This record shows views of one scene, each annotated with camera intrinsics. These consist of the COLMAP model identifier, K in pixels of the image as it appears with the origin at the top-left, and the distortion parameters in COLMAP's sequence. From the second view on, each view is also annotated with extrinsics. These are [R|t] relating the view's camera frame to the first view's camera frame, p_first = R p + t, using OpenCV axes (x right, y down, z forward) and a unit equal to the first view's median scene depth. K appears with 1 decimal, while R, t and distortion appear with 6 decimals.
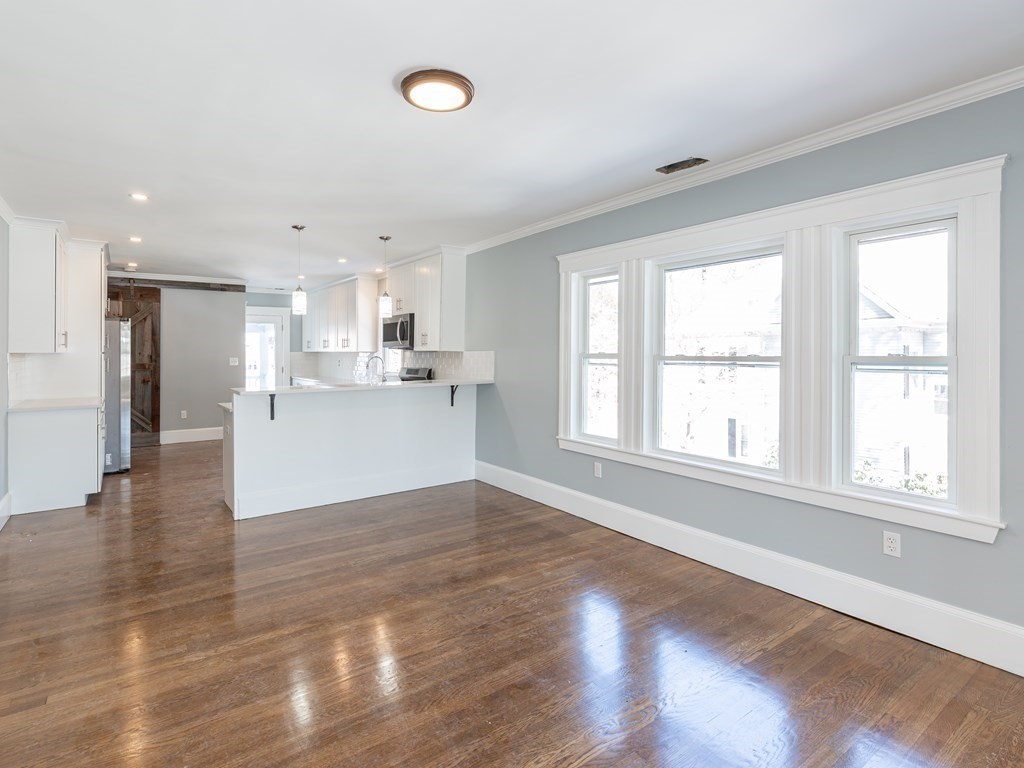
lens RADIAL K [[529.5, 0, 471.3], [0, 529.5, 357.2], [0, 0, 1]] dist [0.011107, 0.000286]
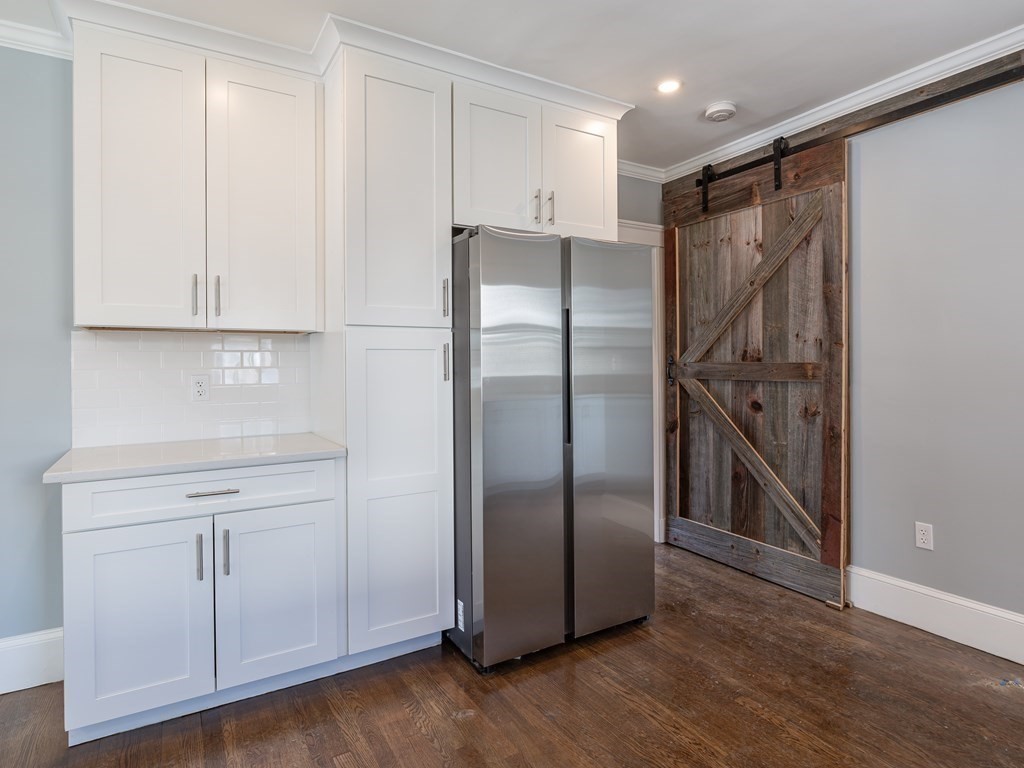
lens RADIAL K [[566.2, 0, 480.4], [0, 566.2, 368.0], [0, 0, 1]] dist [-0.007068, 0.003247]
pose [[-0.046065, 0.002952, -0.998934, -0.234152], [-0.005191, 0.999981, 0.003194, 0.015556], [0.998925, 0.005332, -0.046048, 0.835192]]
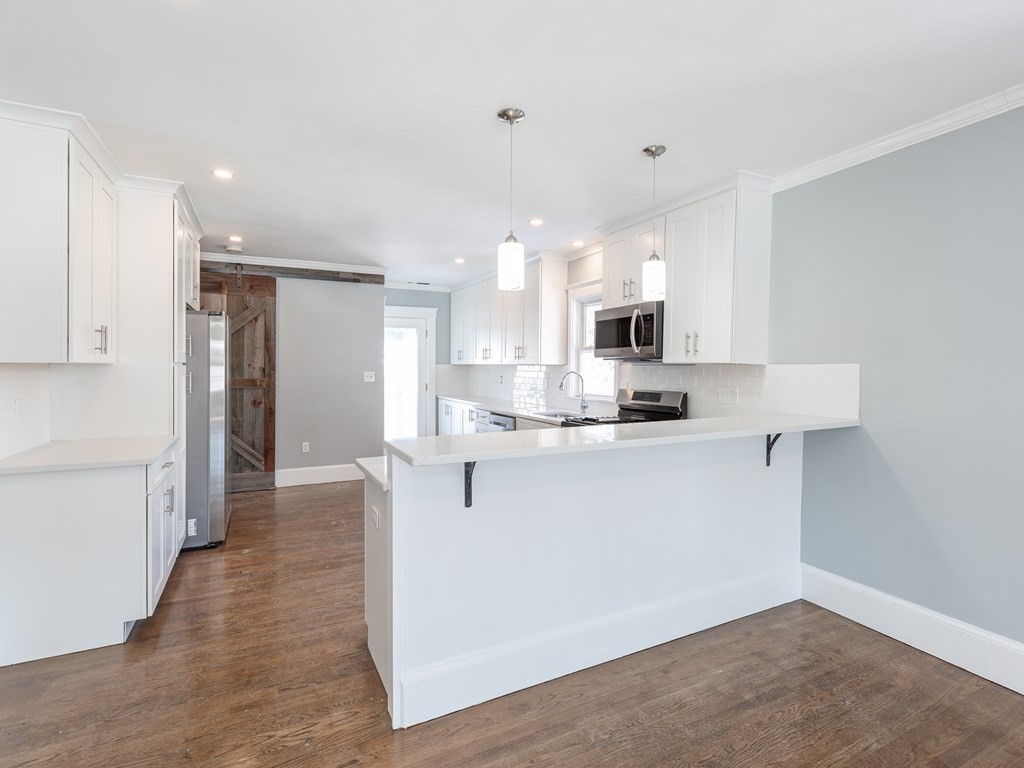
lens RADIAL K [[529.5, 0, 524.4], [0, 529.5, 374.3], [0, 0, 1]] dist [0.011107, 0.000286]
pose [[0.993137, 0.007014, -0.116748, -0.162936], [-0.006224, 0.999955, 0.007131, -0.002311], [0.116793, -0.006355, 0.993136, 0.323169]]
